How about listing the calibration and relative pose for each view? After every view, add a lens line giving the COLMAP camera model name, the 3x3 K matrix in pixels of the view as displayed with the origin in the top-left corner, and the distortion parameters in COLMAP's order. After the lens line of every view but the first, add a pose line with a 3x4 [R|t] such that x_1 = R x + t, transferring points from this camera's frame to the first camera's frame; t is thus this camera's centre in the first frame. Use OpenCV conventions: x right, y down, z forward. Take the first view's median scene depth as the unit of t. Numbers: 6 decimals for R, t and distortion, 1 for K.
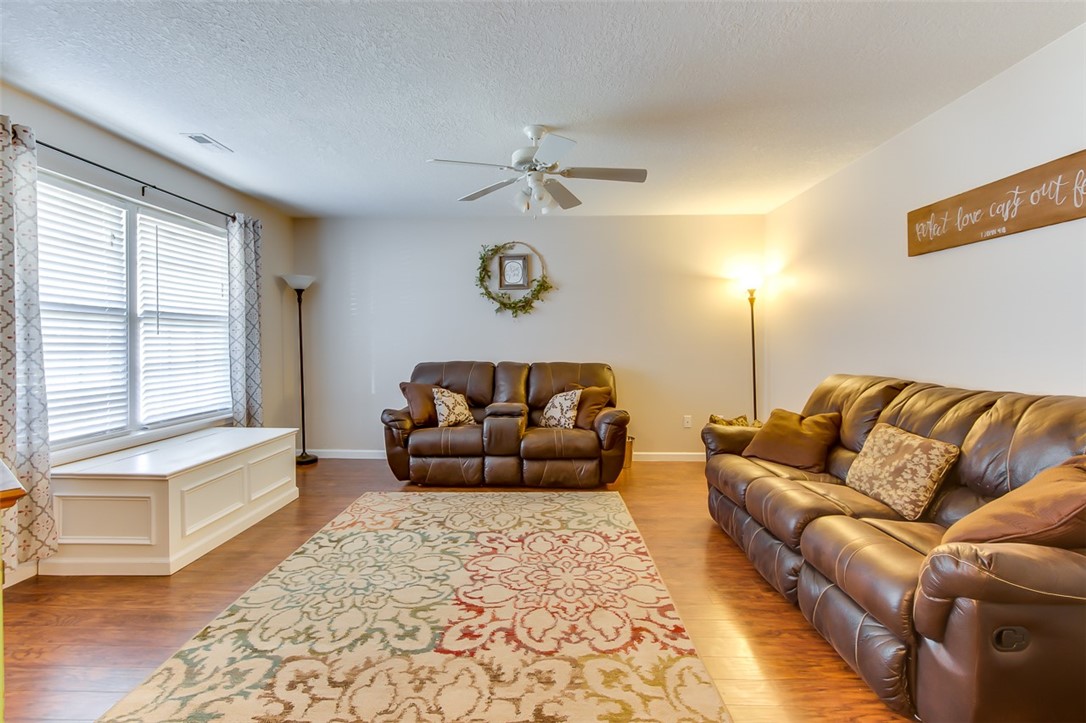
lens RADIAL K [[503.1, 0, 546.3], [0, 503.1, 347.5], [0, 0, 1]] dist [0.000525, 0.000617]
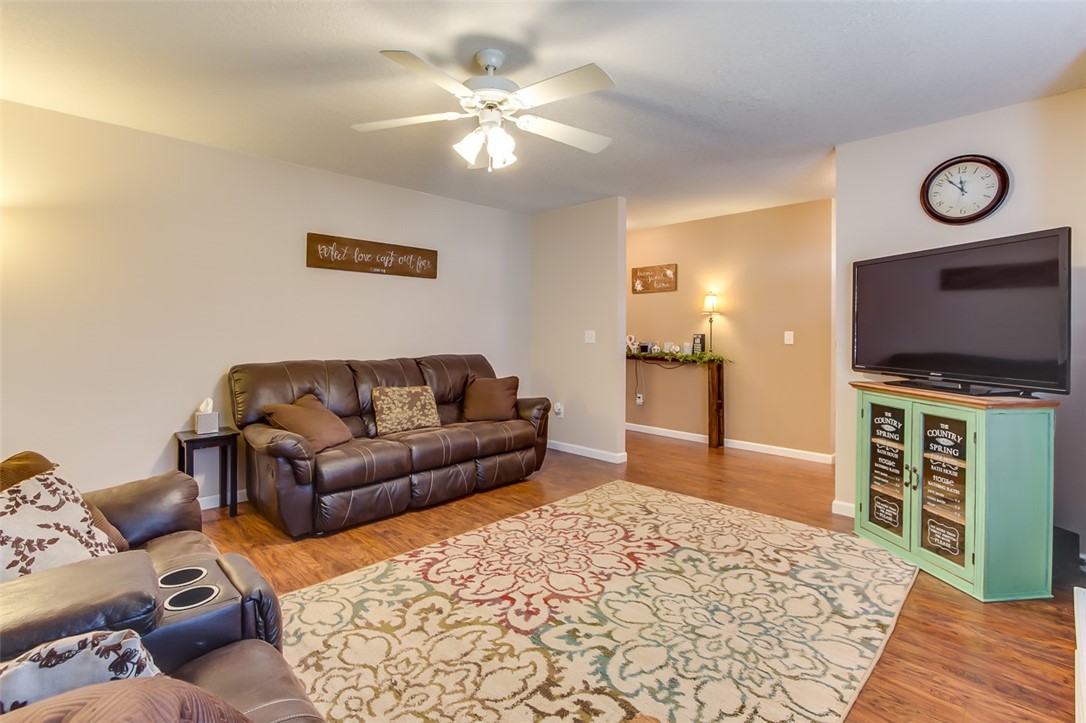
lens RADIAL K [[497.3, 0, 541.9], [0, 497.3, 333.1], [0, 0, 1]] dist [-0.001762, -0.000061]
pose [[-0.712028, -0.002355, 0.702148, -0.767335], [0.004832, 0.999954, 0.008255, -0.019861], [-0.702135, 0.009271, -0.711984, 1.869012]]
